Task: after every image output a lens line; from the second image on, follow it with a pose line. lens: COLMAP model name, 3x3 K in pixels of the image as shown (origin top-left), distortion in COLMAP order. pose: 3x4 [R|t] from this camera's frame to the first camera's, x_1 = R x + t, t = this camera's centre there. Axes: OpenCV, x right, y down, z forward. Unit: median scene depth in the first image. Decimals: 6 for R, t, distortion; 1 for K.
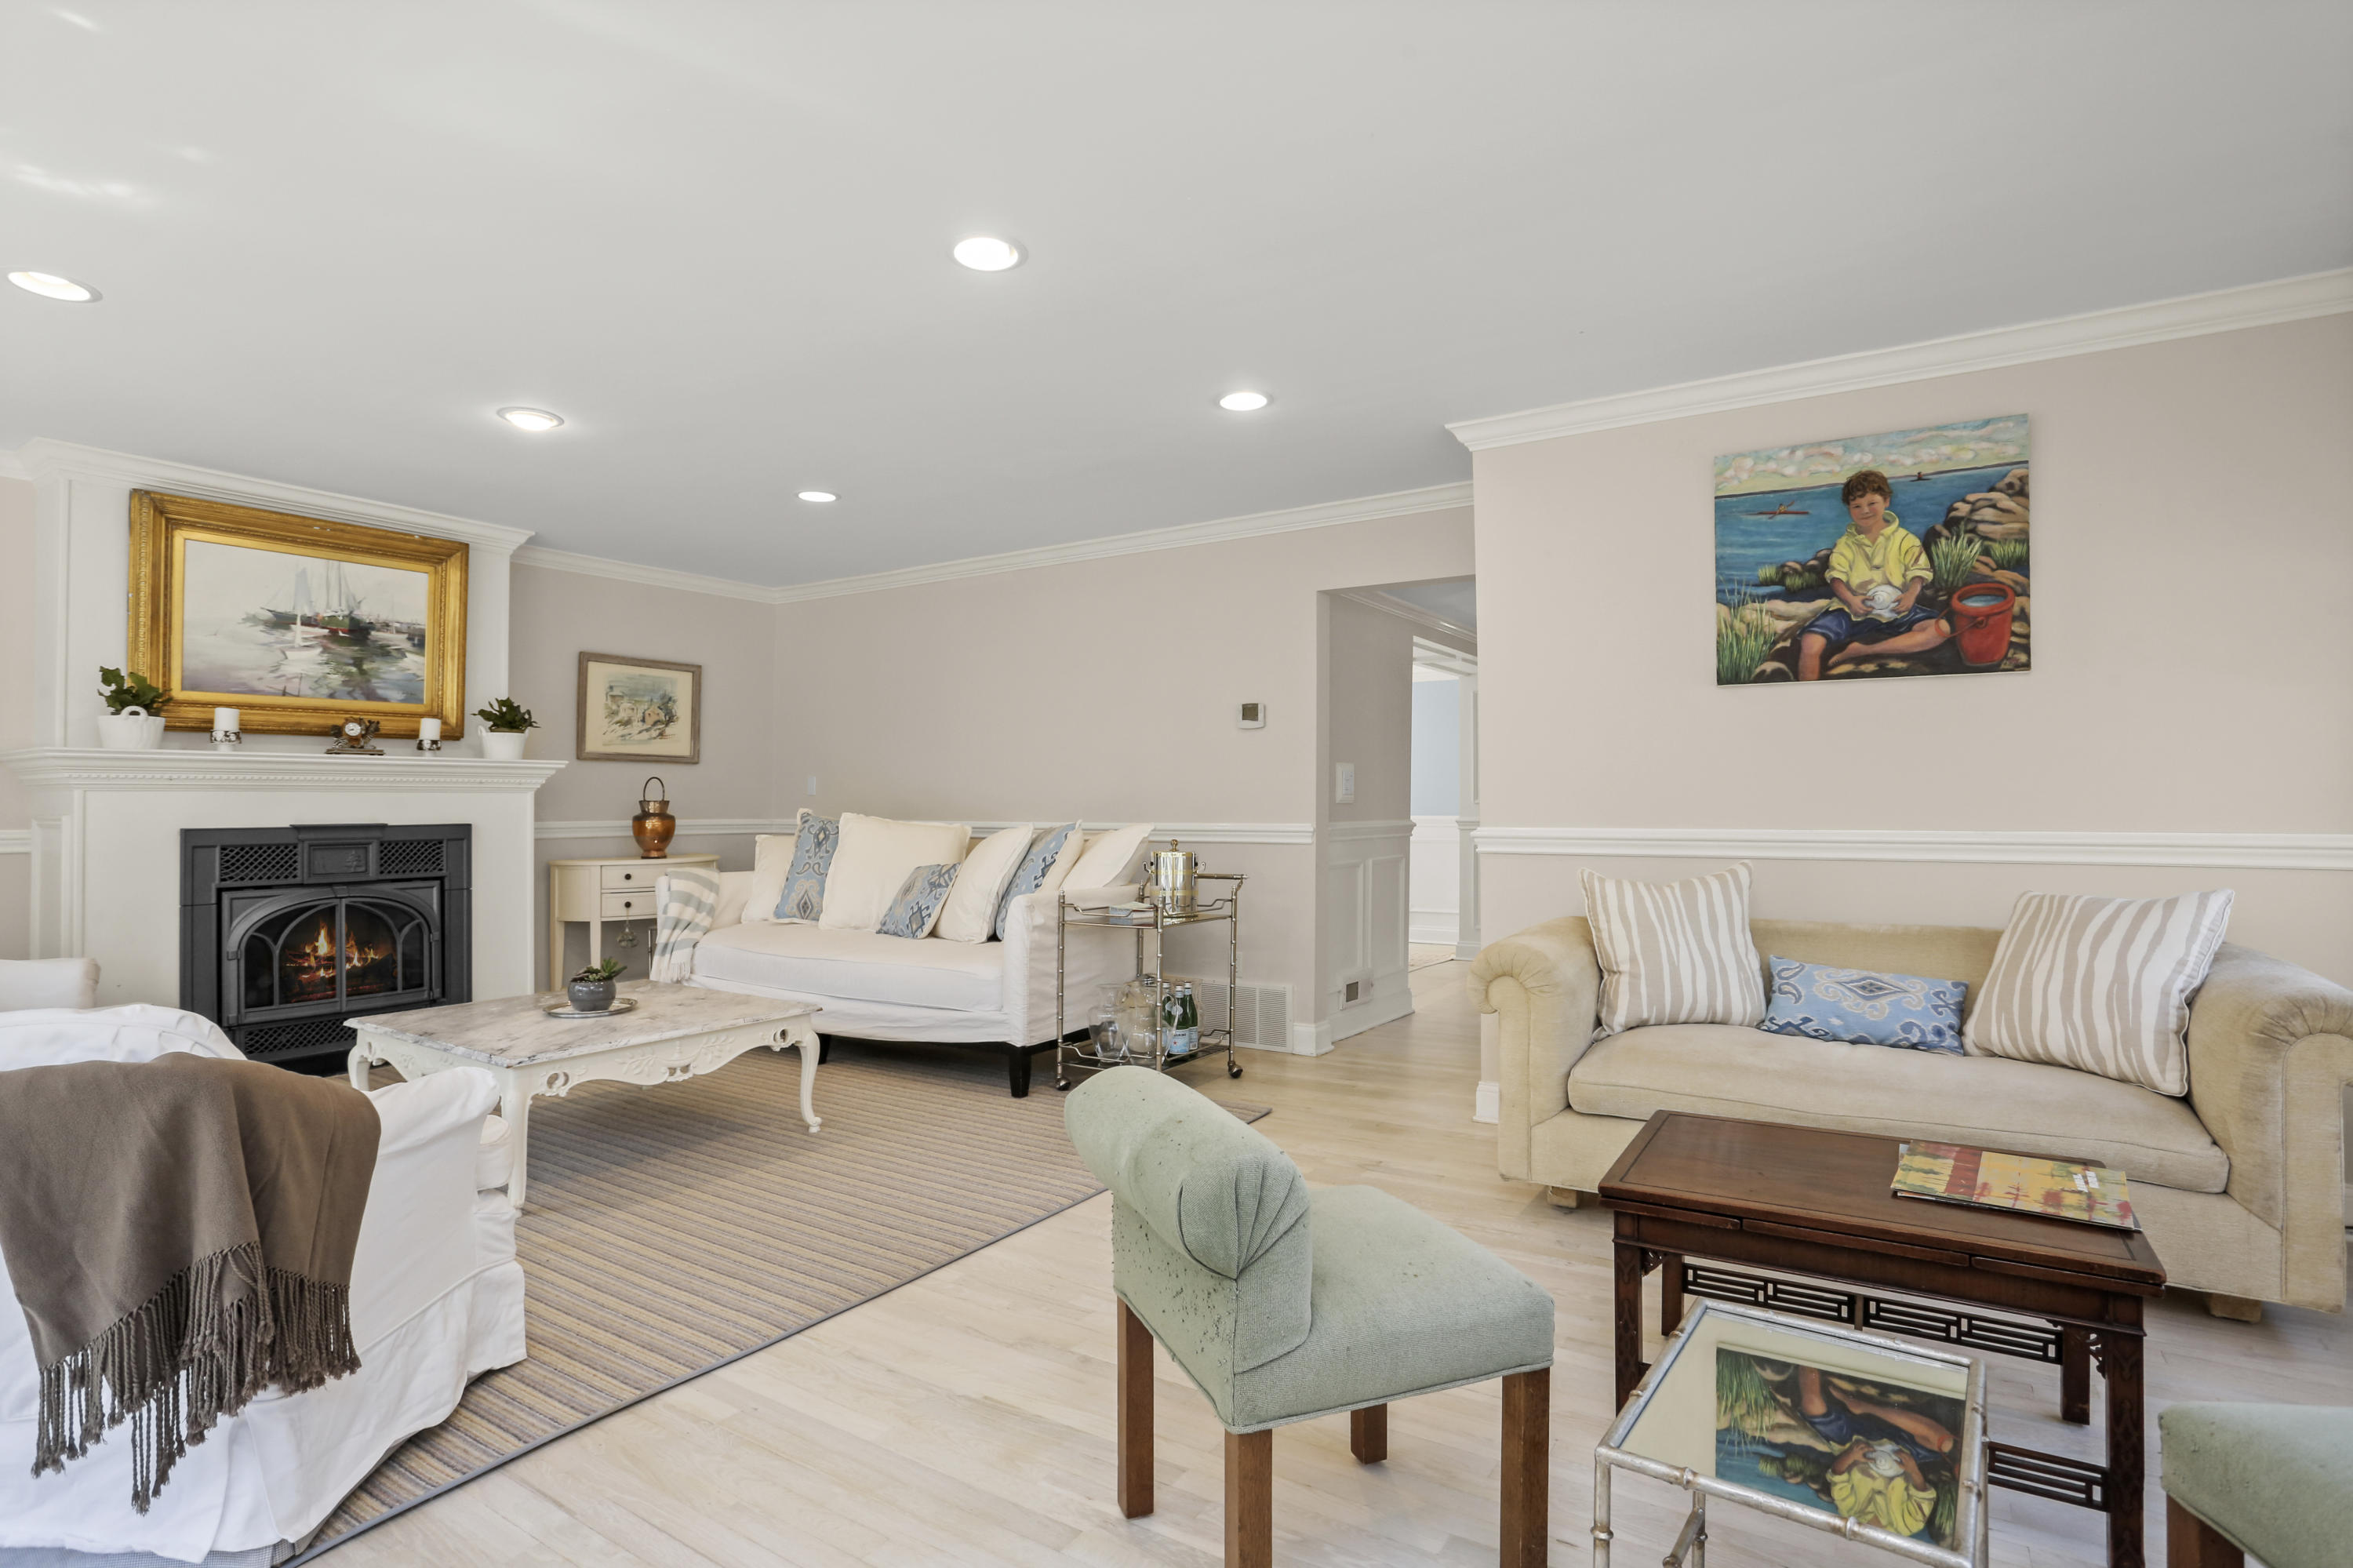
lens RADIAL K [[1245.7, 0, 1176.2], [0, 1245.7, 786.3], [0, 0, 1]] dist [0.006061, 0.000980]
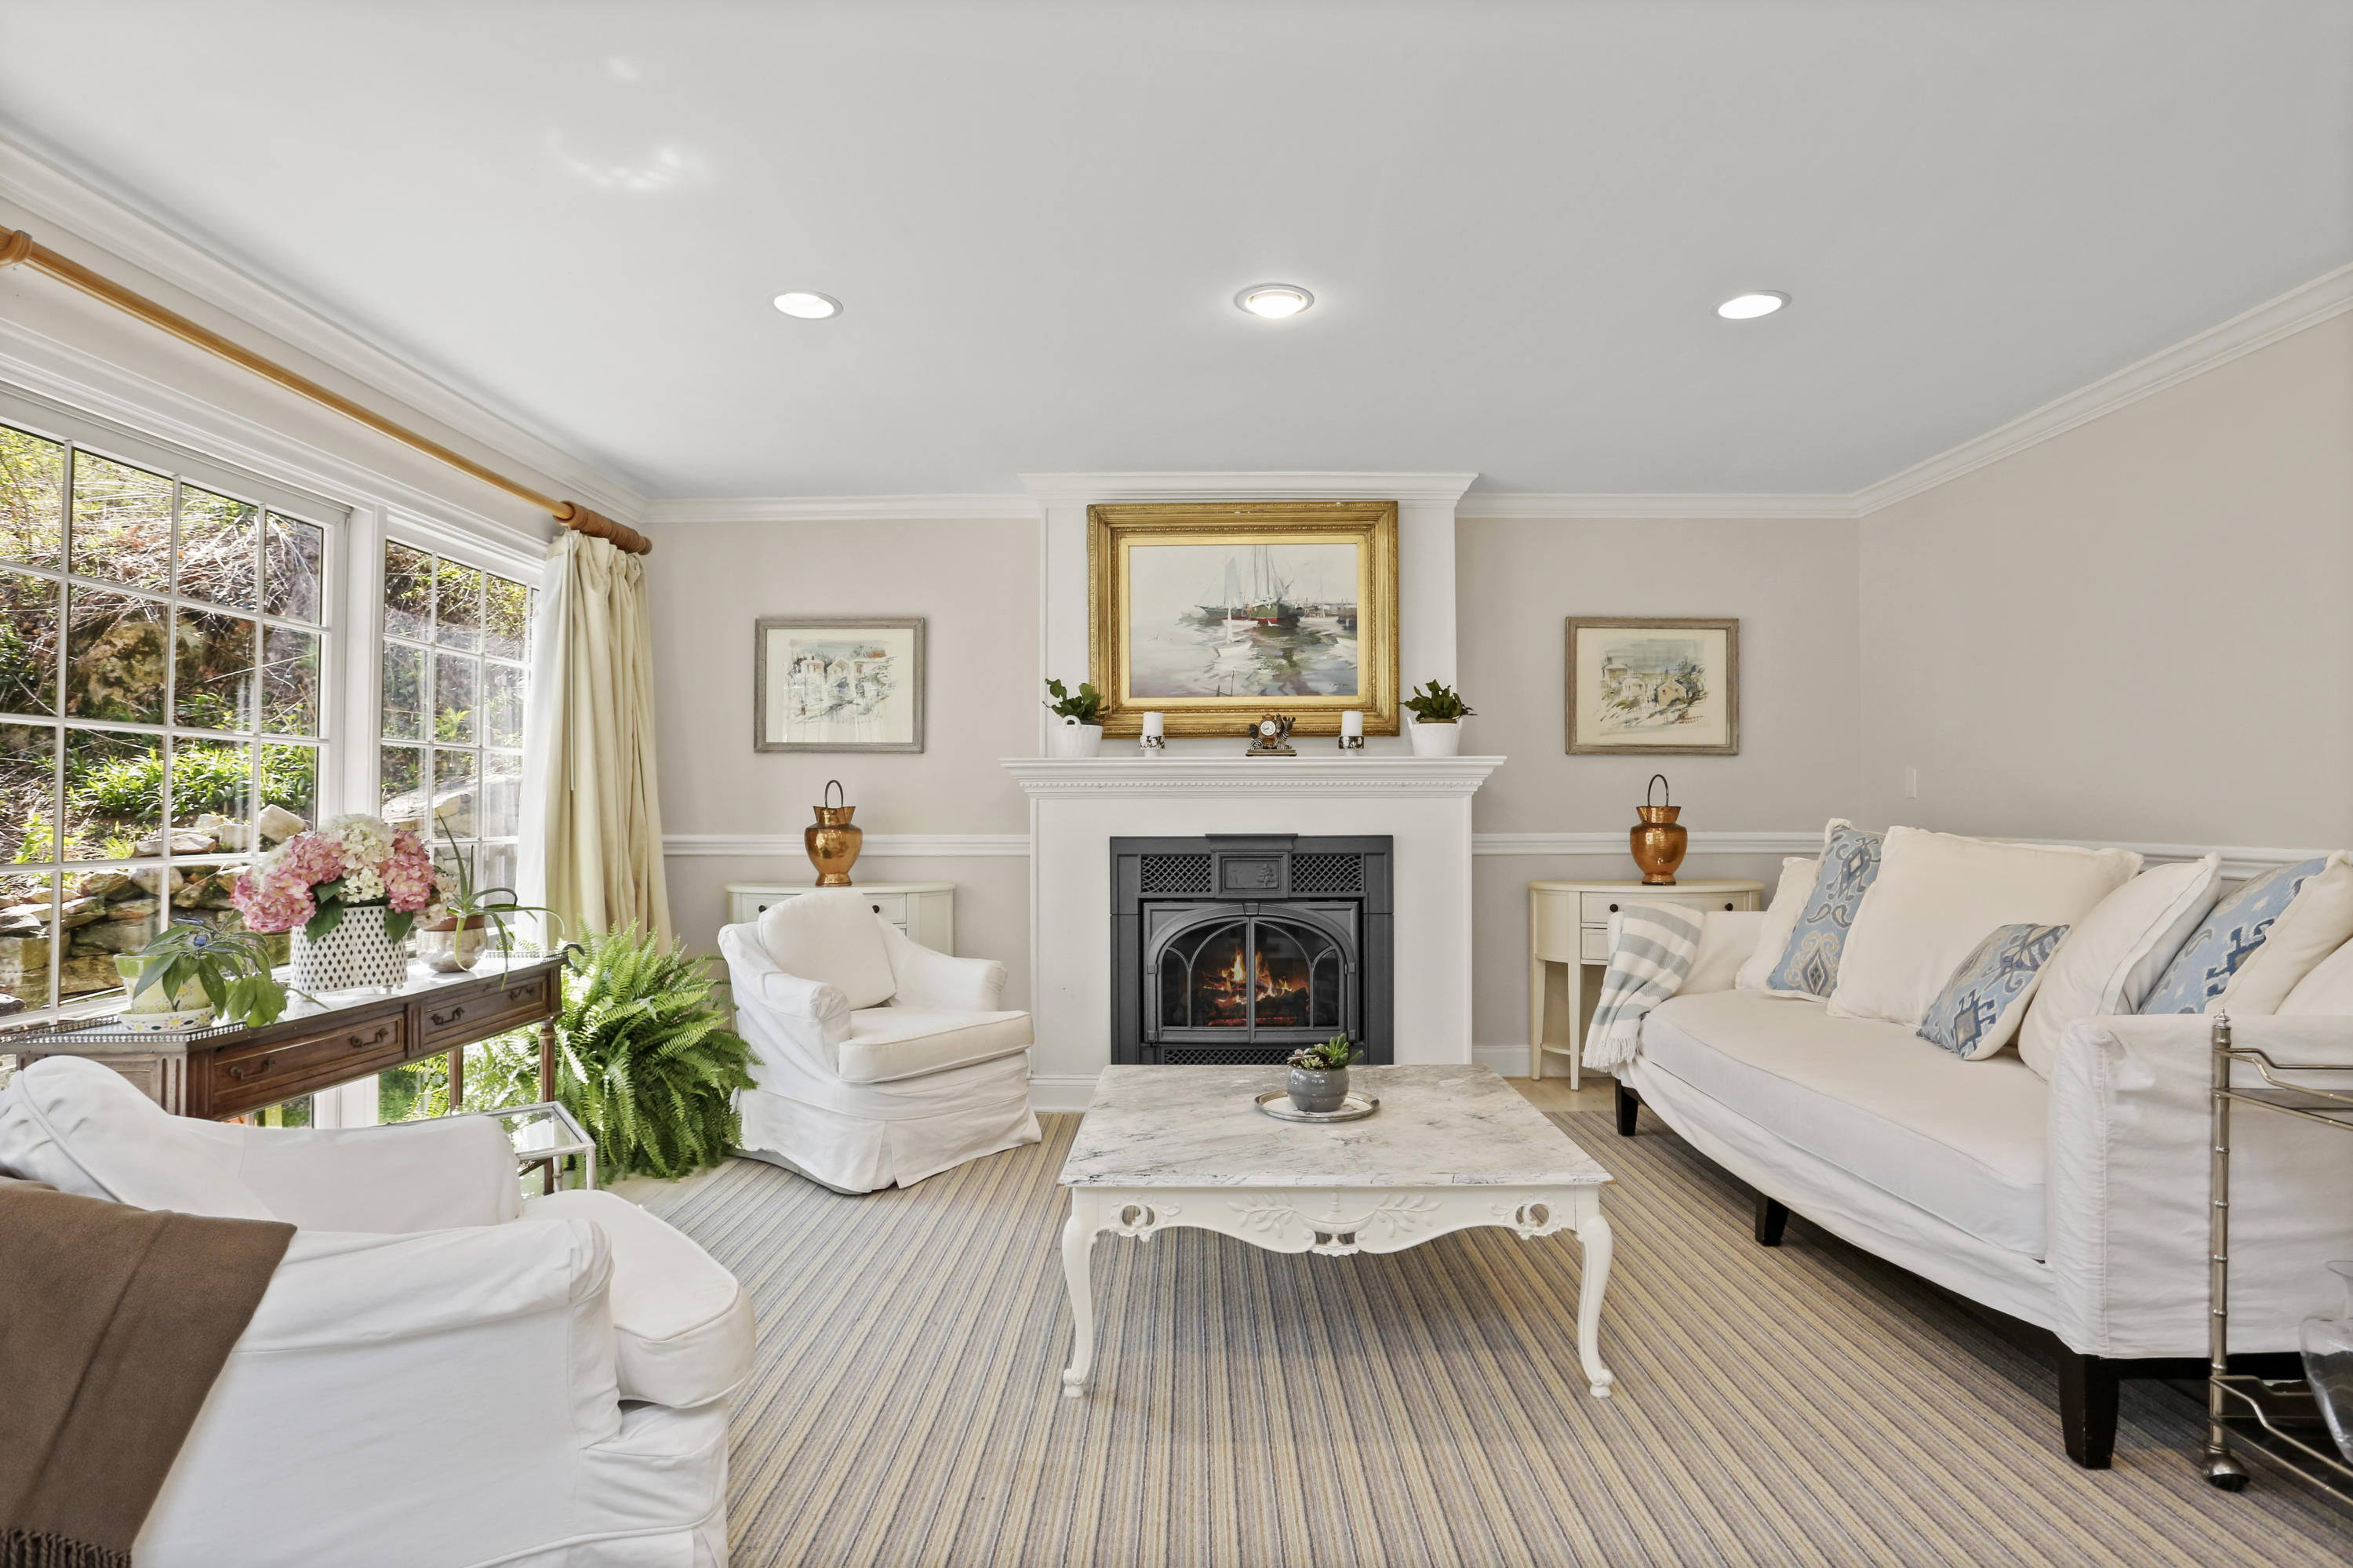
lens RADIAL K [[1324.7, 0, 1073.3], [0, 1324.7, 776.2], [0, 0, 1]] dist [-0.046546, 0.026016]
pose [[0.540168, -0.020279, -0.841313, 0.066766], [0.012311, 0.999793, -0.016195, 0.002653], [0.841467, -0.001610, 0.540306, 0.380503]]
